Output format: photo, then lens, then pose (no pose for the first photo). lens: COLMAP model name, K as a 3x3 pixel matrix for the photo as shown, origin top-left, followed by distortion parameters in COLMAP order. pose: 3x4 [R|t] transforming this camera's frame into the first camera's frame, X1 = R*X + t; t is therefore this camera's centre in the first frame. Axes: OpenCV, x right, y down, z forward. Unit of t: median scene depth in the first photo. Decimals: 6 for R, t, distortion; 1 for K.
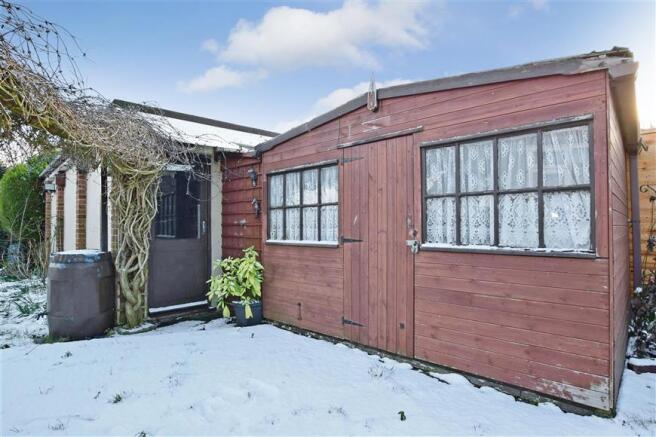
lens RADIAL K [[354.2, 0, 328.9], [0, 354.2, 221.7], [0, 0, 1]] dist [-0.000365, 0.000558]
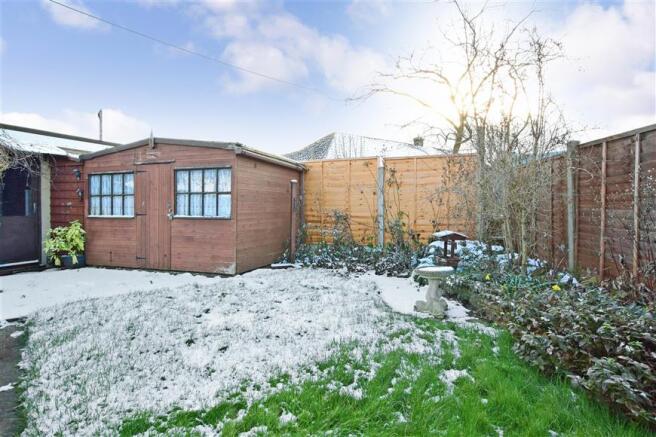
lens RADIAL K [[354.2, 0, 327.8], [0, 354.2, 213.4], [0, 0, 1]] dist [-0.000365, 0.000558]
pose [[0.915449, 0.000895, 0.402433, 0.181171], [-0.010788, 0.999693, 0.022318, -0.005764], [-0.402289, -0.024772, 0.915177, -0.950597]]
